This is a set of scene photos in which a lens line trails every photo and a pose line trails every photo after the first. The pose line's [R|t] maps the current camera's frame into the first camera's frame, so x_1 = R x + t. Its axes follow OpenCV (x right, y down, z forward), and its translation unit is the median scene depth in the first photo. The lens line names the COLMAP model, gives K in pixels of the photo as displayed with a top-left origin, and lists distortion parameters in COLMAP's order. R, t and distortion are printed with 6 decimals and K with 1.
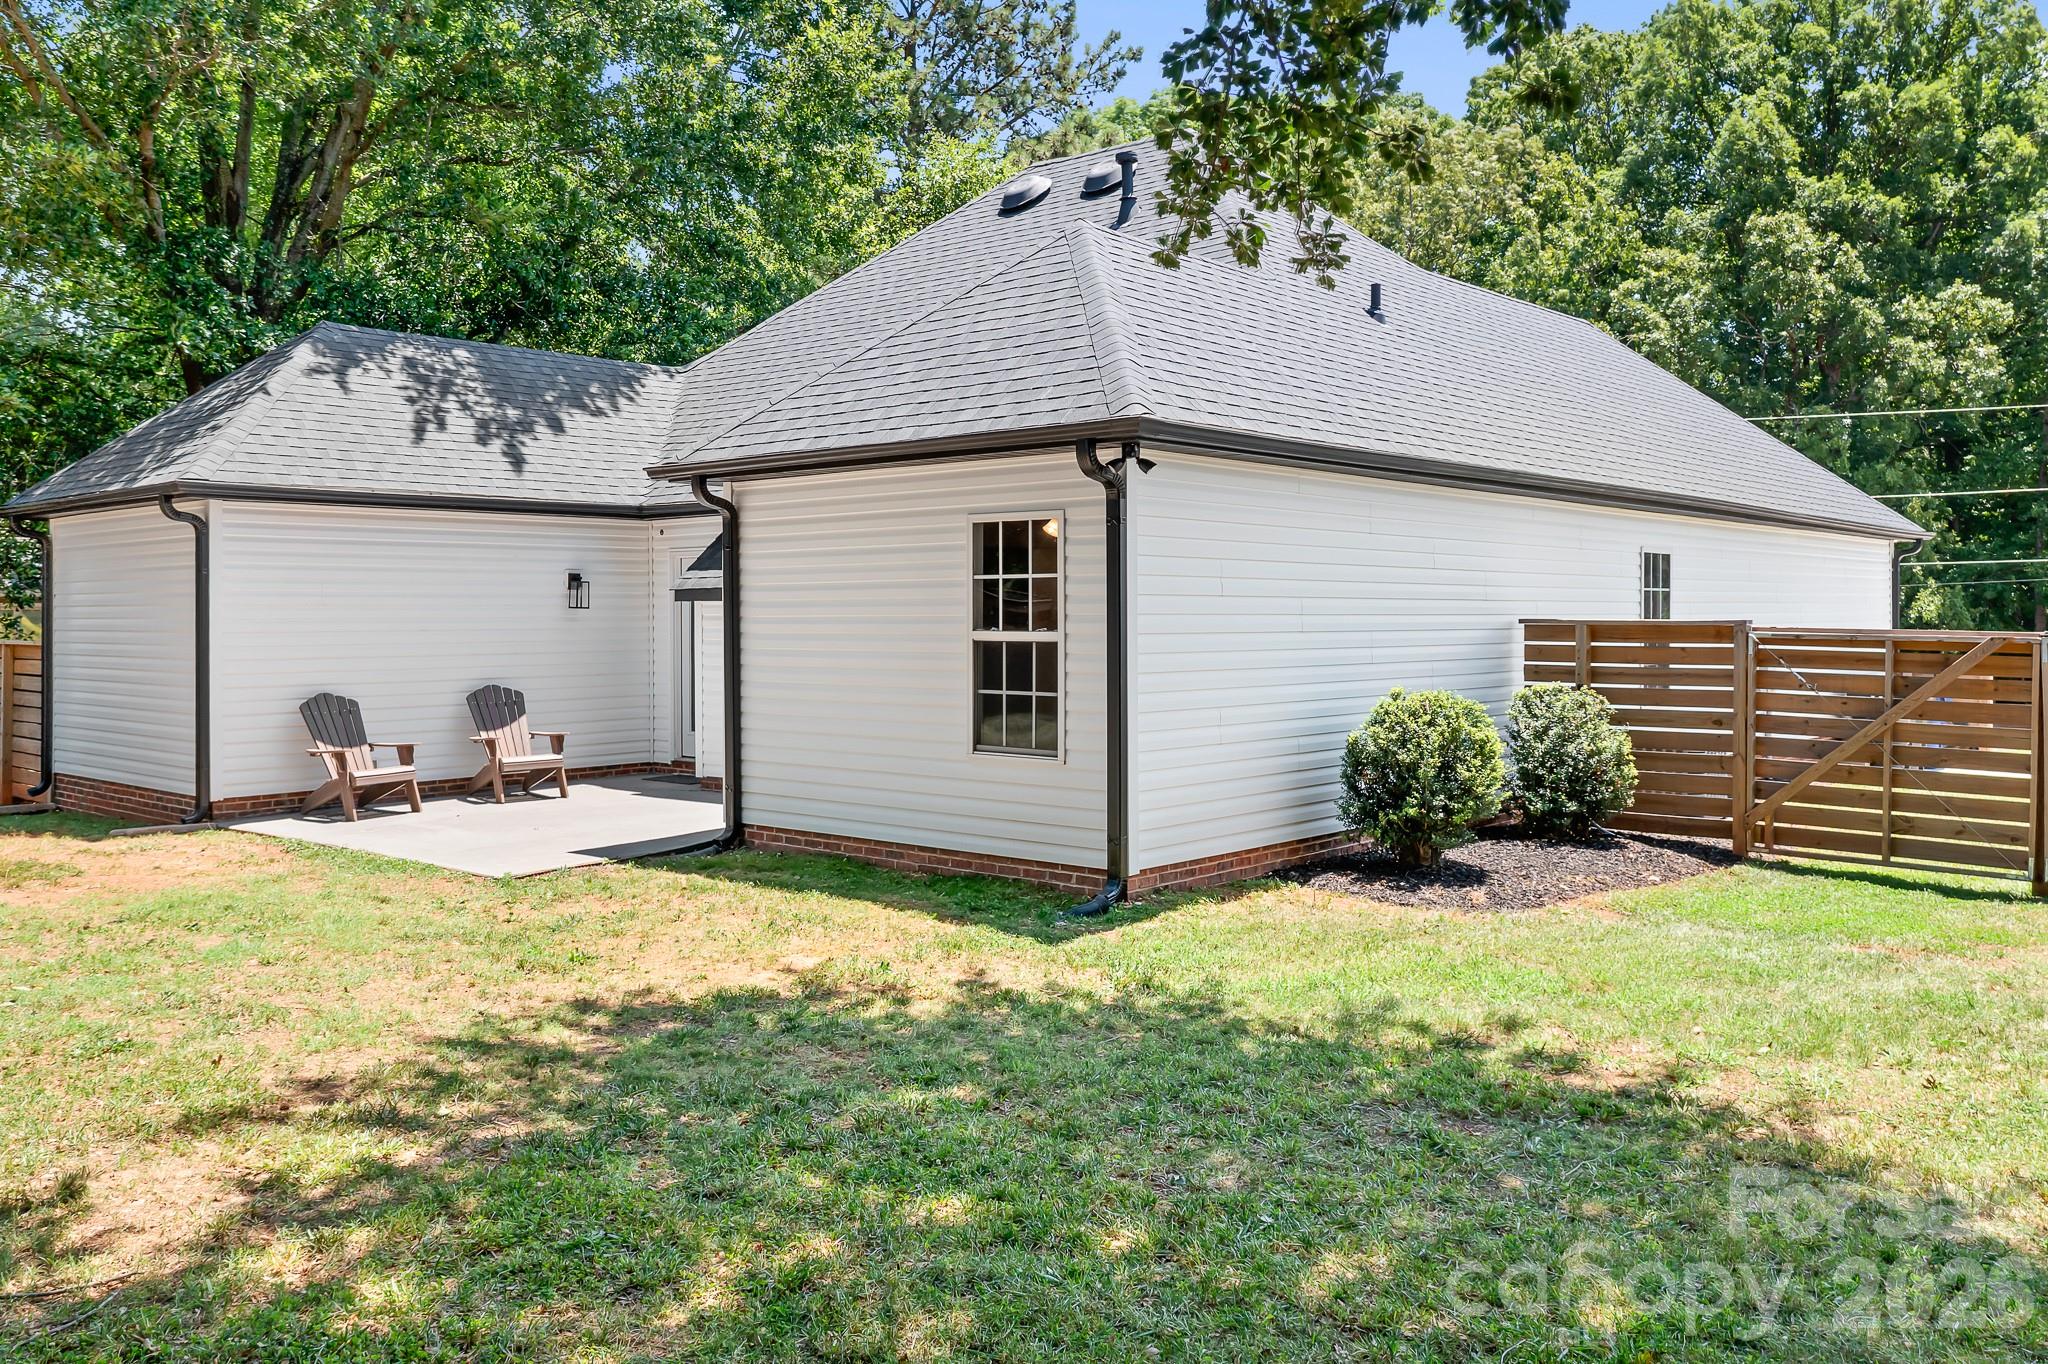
lens RADIAL K [[1668.4, 0, 1009.6], [0, 1668.4, 680.9], [0, 0, 1]] dist [-0.007973, -0.010310]
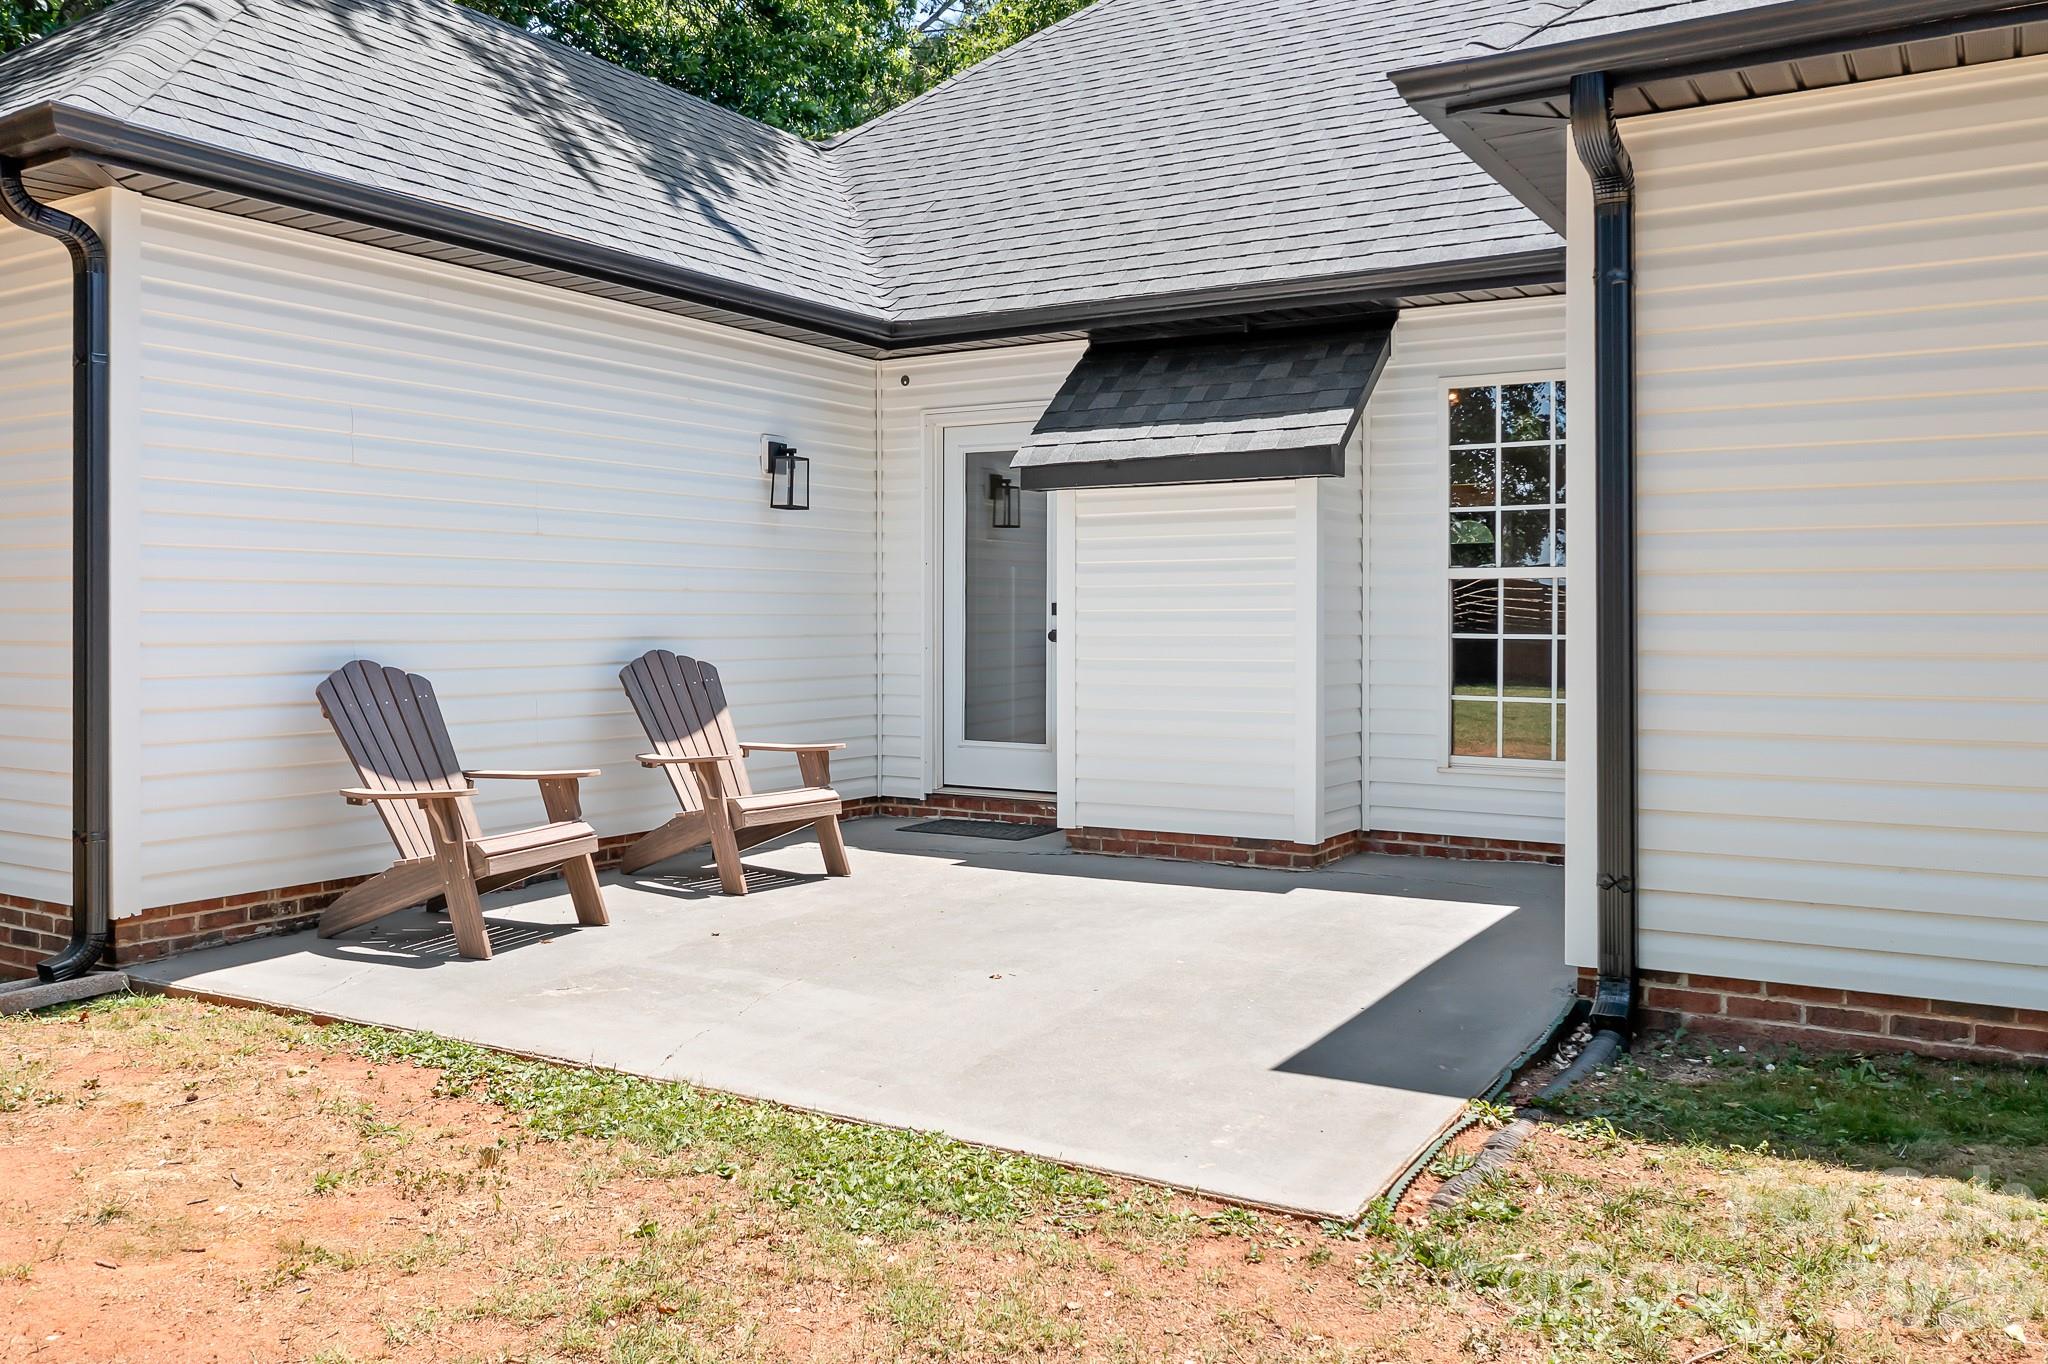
lens RADIAL K [[1654.1, 0, 999.8], [0, 1654.1, 677.3], [0, 0, 1]] dist [0.003674, -0.001289]
pose [[0.985440, -0.002090, 0.170011, -0.333718], [0.002746, 0.999990, -0.003622, 0.014420], [-0.170001, 0.004036, 0.985436, 0.558982]]
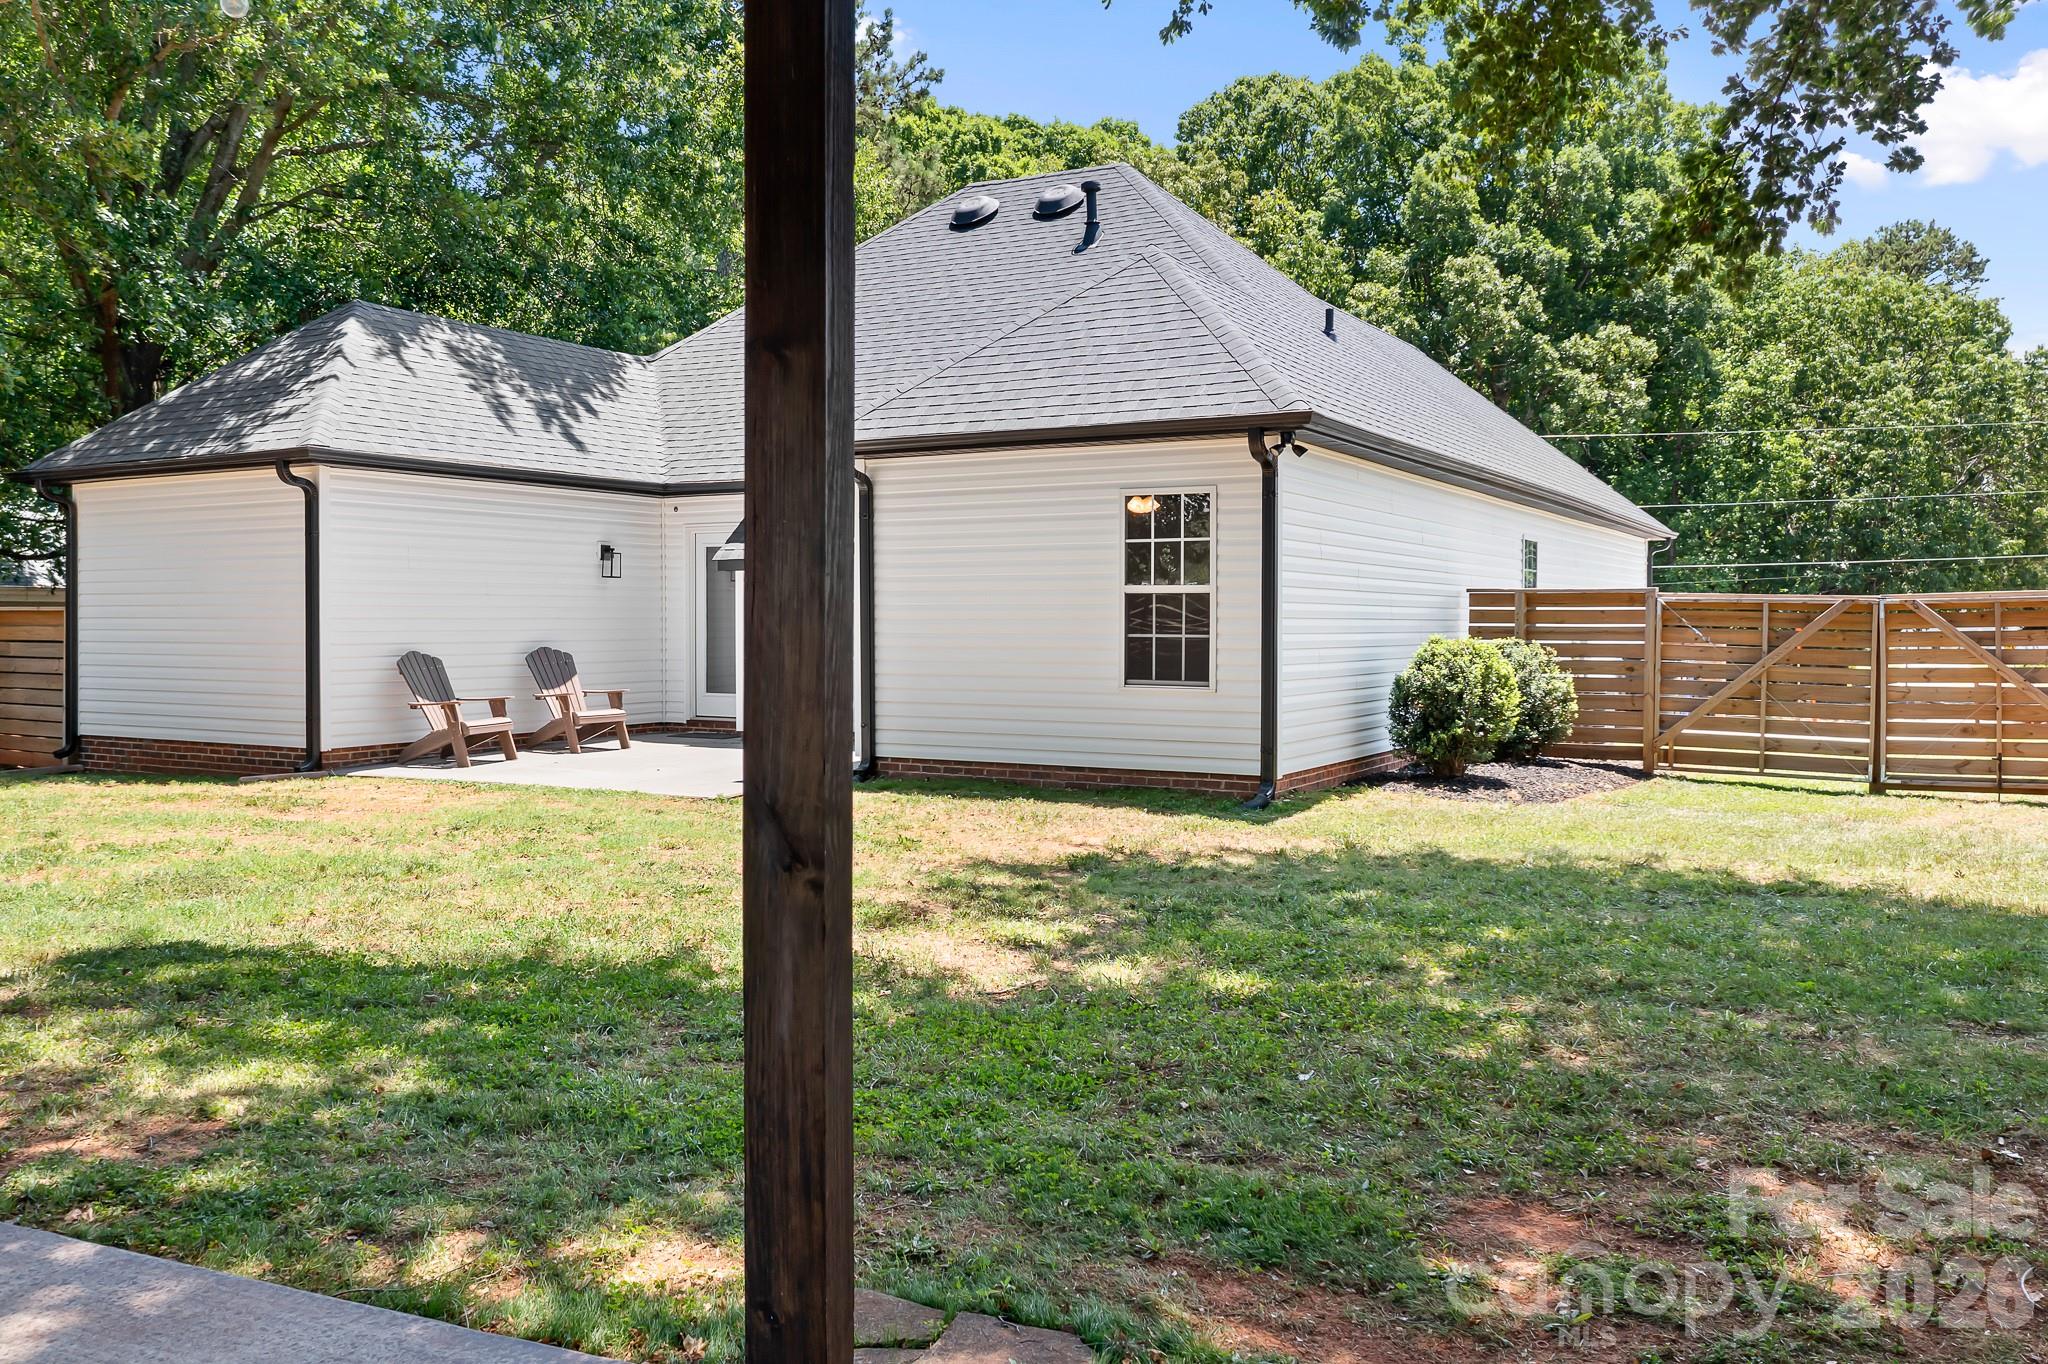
lens RADIAL K [[1655.1, 0, 1021.0], [0, 1655.1, 713.9], [0, 0, 1]] dist [-0.007185, -0.005847]
pose [[0.977151, -0.007382, 0.212420, -0.269093], [0.003853, 0.999848, 0.017023, 0.032578], [-0.212513, -0.015815, 0.977030, -0.121164]]
